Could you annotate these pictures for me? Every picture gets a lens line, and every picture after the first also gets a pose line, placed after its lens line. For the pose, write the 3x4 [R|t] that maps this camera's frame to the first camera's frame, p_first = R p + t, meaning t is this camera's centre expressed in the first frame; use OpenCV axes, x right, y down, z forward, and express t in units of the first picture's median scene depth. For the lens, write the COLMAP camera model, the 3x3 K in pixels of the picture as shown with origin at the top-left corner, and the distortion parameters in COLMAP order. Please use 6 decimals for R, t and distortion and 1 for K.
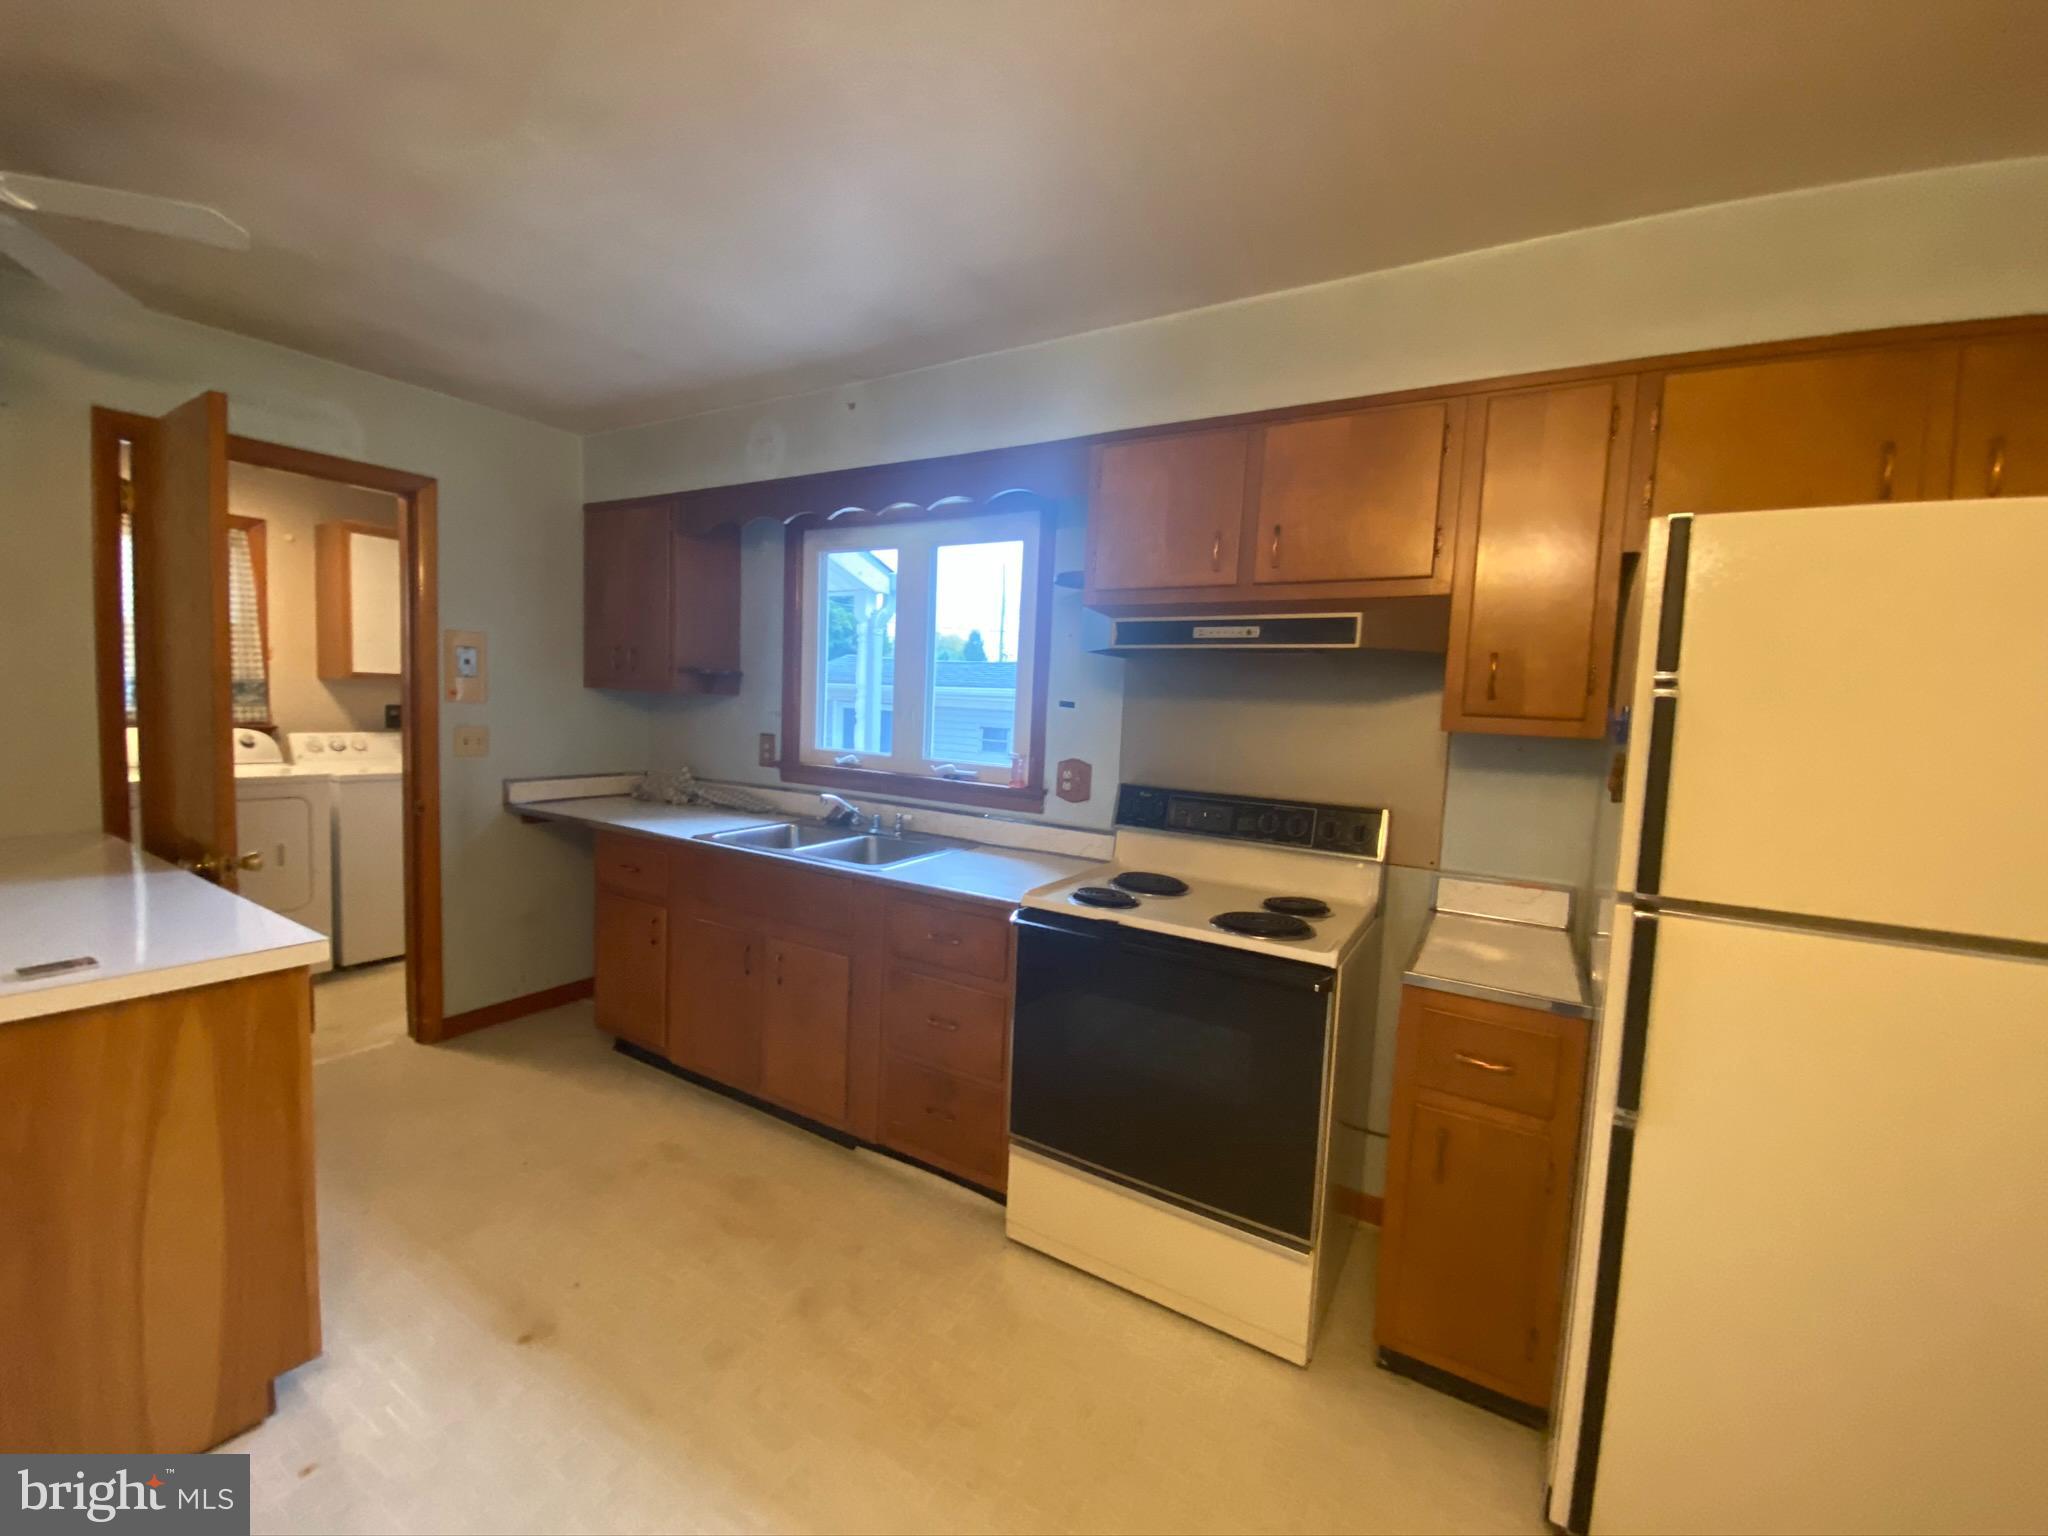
lens RADIAL K [[828.6, 0, 1001.9], [0, 828.6, 762.3], [0, 0, 1]] dist [0.019149, -0.018298]
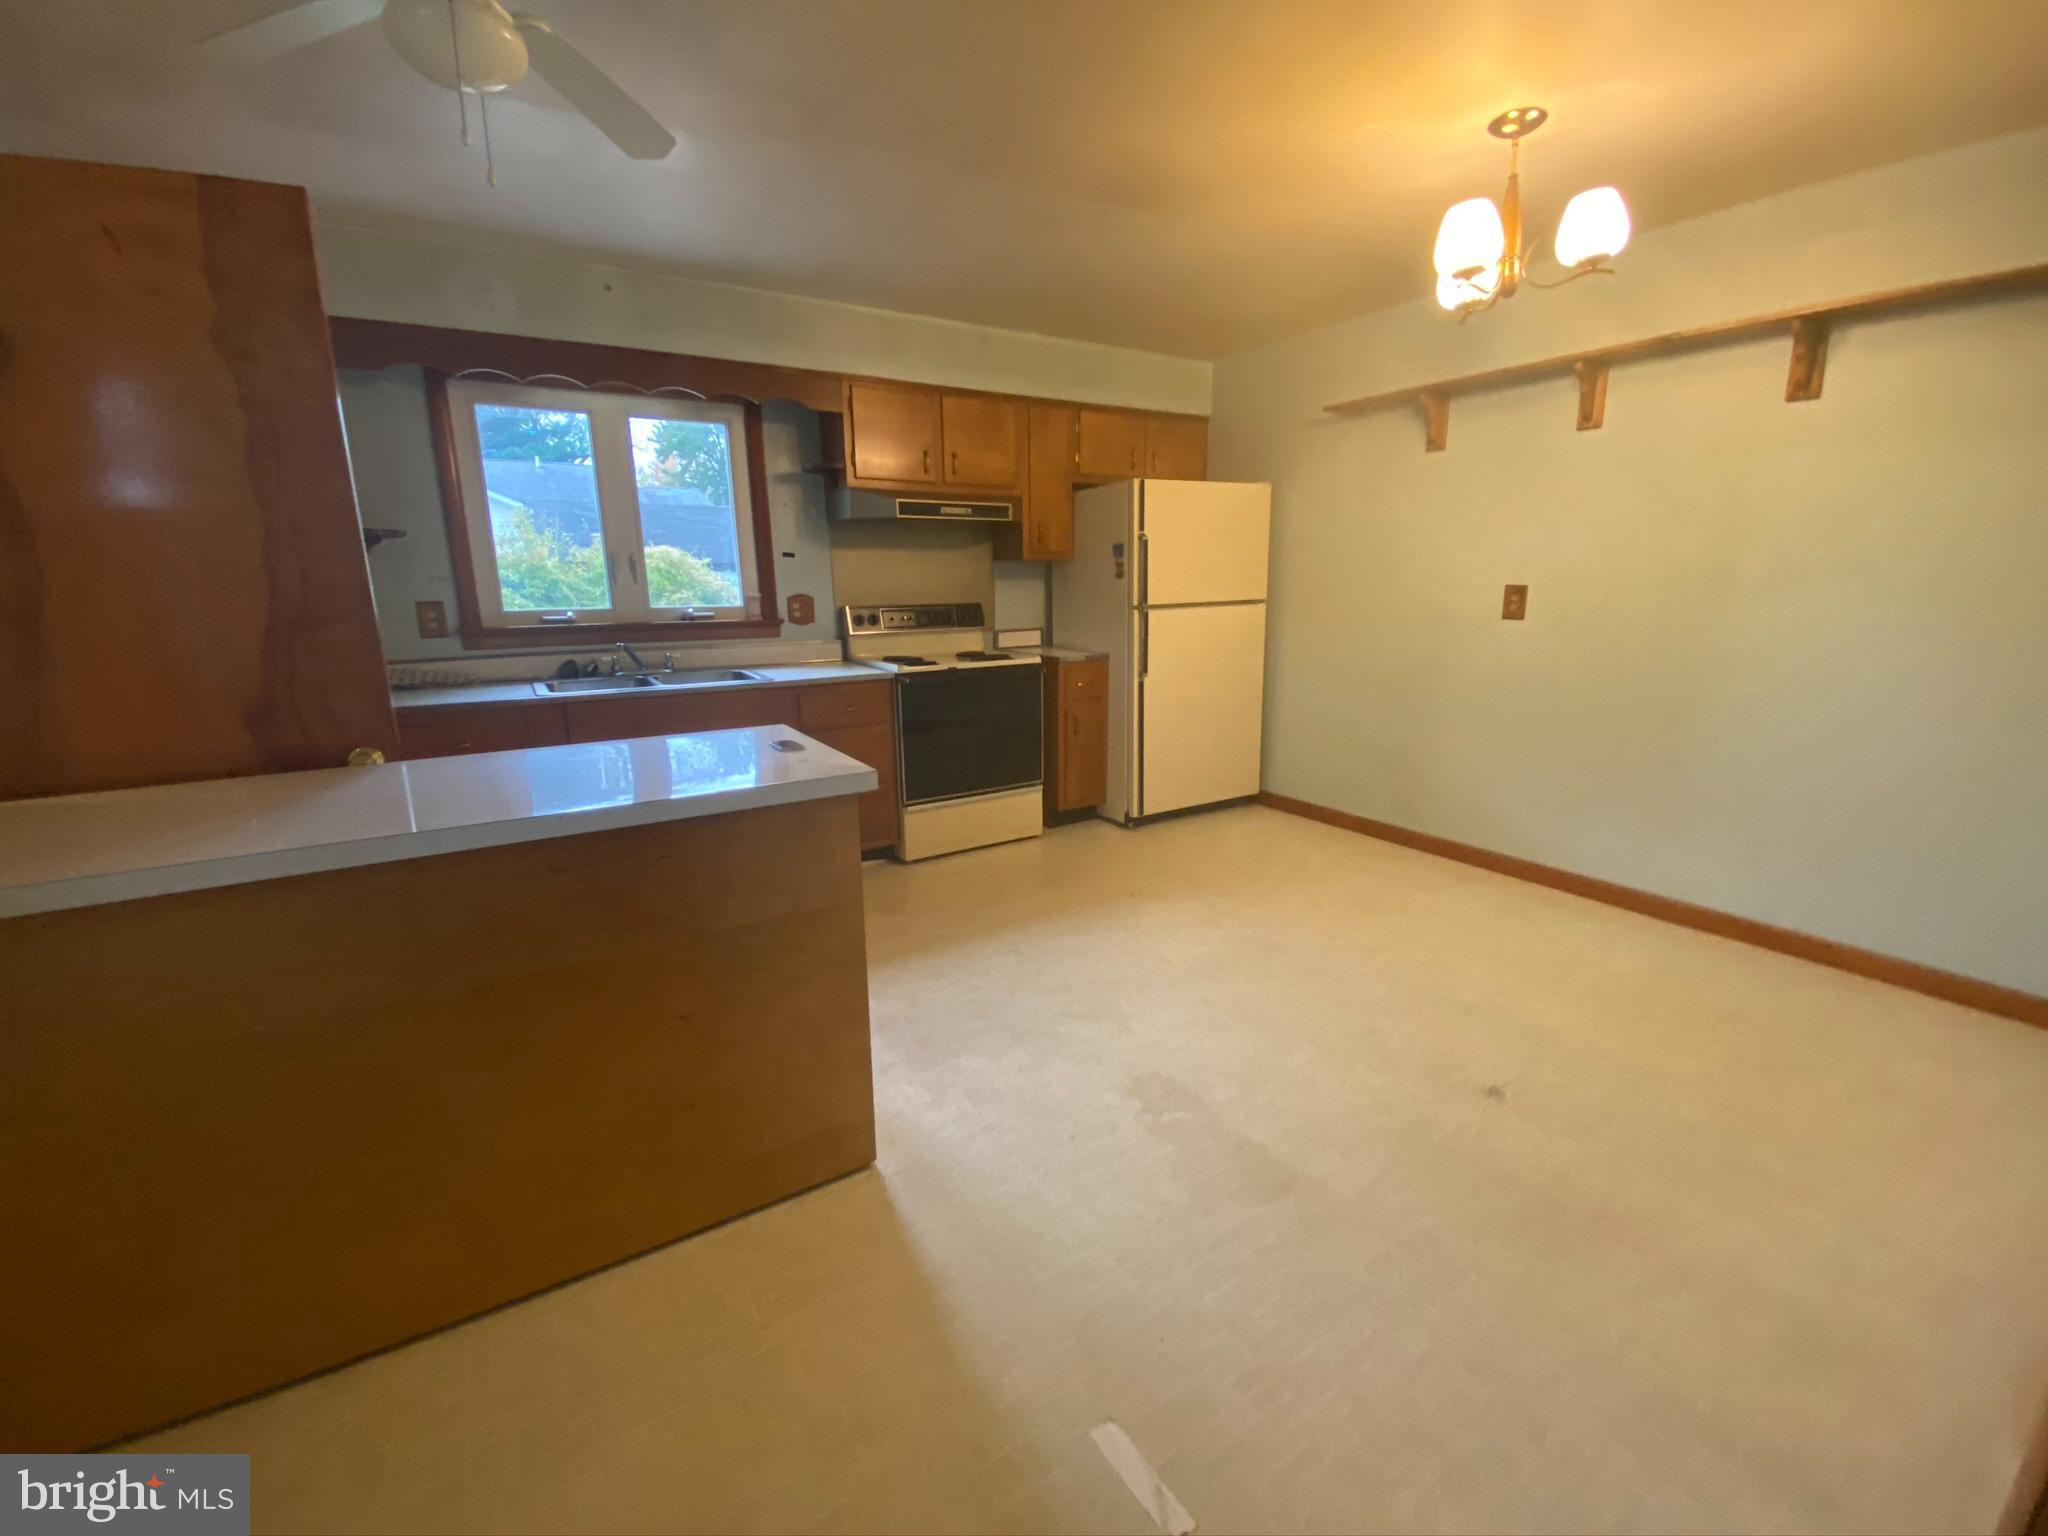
lens RADIAL K [[831.4, 0, 1024.0], [0, 831.4, 768.0], [0, 0, 1]] dist [0.033042, -0.027701]
pose [[0.446243, -0.249219, 0.859509, -1.049584], [0.098702, 0.968287, 0.229516, -0.005627], [-0.889452, -0.017585, 0.456690, -0.021310]]
